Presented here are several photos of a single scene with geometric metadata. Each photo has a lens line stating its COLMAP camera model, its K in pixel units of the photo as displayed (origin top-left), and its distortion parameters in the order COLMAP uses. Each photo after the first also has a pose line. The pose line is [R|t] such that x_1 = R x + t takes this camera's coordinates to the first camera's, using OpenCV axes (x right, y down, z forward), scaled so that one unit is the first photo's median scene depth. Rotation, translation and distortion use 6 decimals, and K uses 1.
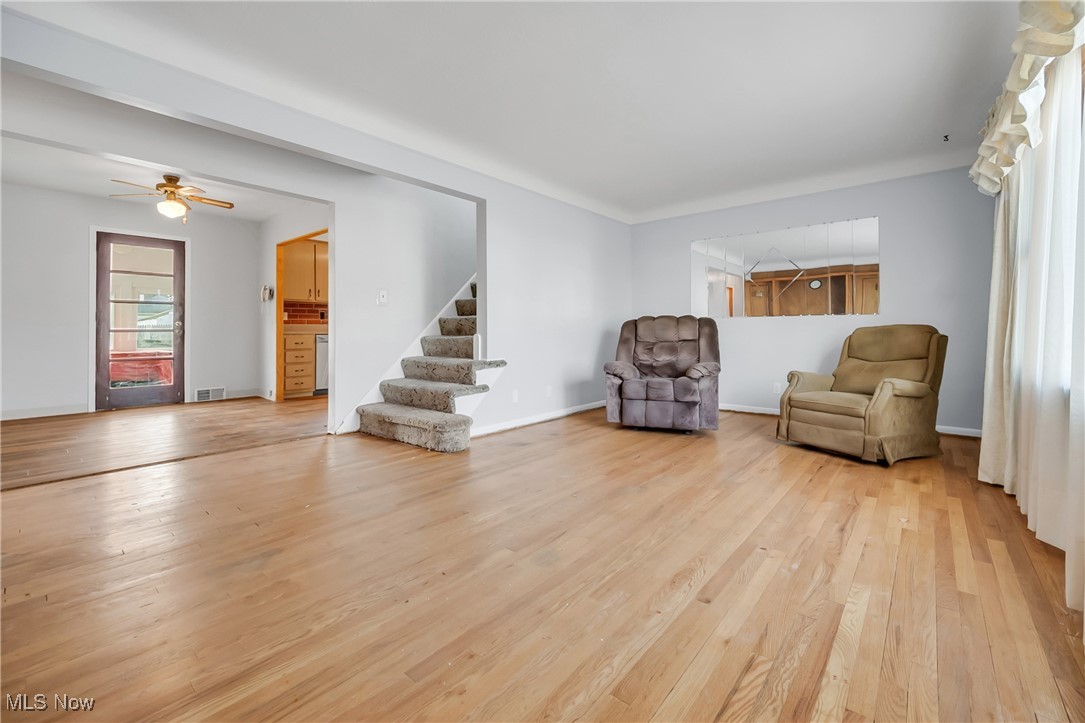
lens RADIAL K [[483.7, 0, 546.9], [0, 483.7, 326.8], [0, 0, 1]] dist [-0.000209, -0.000134]
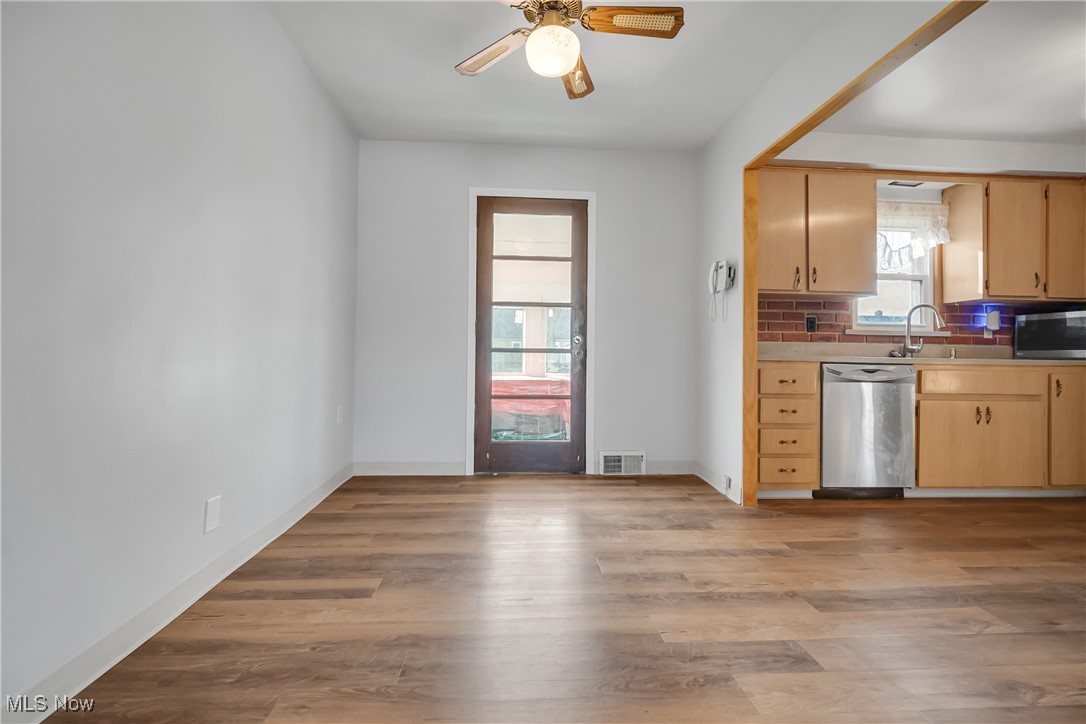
lens RADIAL K [[445.4, 0, 538.8], [0, 445.4, 350.6], [0, 0, 1]] dist [0.000776, -0.000141]
pose [[0.706125, 0.005320, -0.708067, -0.520849], [-0.008380, 0.999965, -0.000843, 0.010096], [0.708037, 0.006529, 0.706145, 0.737448]]
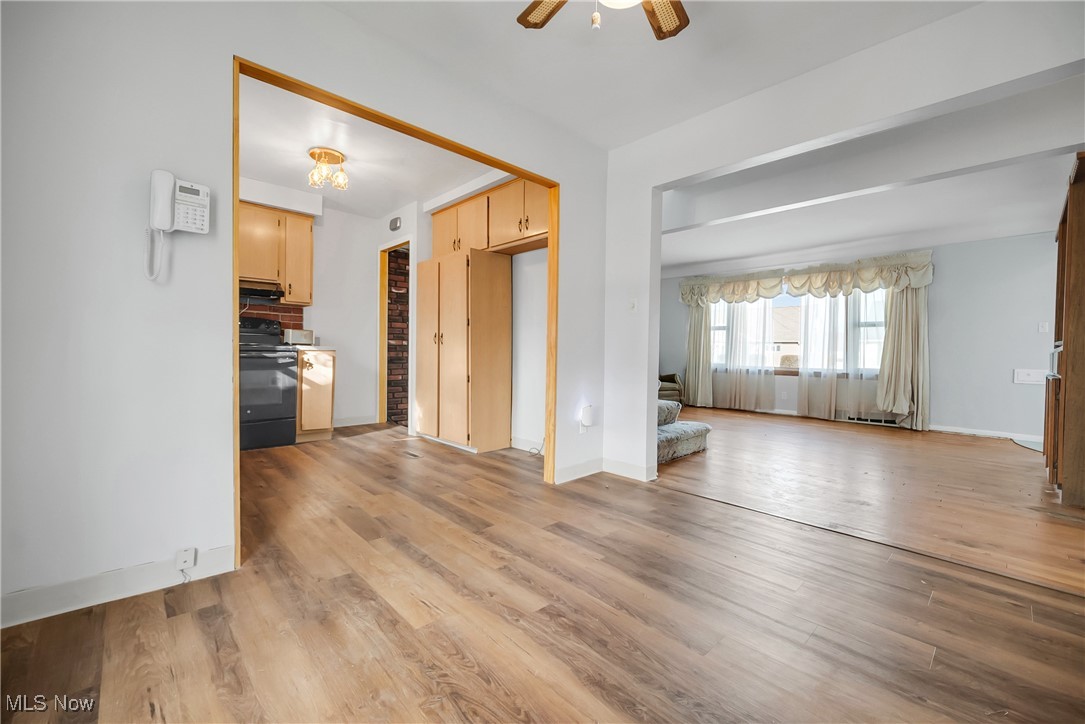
lens RADIAL K [[445.5, 0, 541.0], [0, 445.5, 361.3], [0, 0, 1]] dist [-0.000825, -0.000131]
pose [[0.105650, -0.020012, 0.994202, -1.078073], [-0.026767, 0.999378, 0.022961, 0.010974], [-0.994043, -0.029038, 0.105049, 1.022476]]
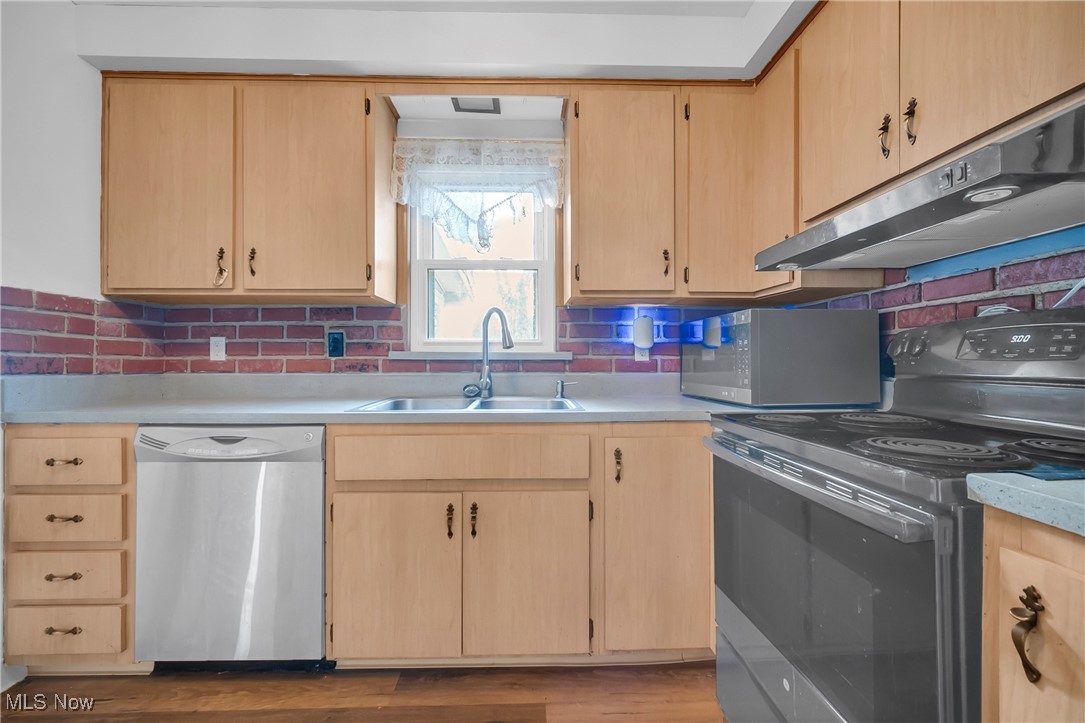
lens RADIAL K [[436.7, 0, 534.8], [0, 436.7, 357.5], [0, 0, 1]] dist [-0.000581, -0.000232]
pose [[0.676476, -0.004874, -0.736448, -0.269147], [0.006715, 0.999977, -0.000450, -0.021254], [0.736434, -0.004641, 0.676494, 1.400703]]
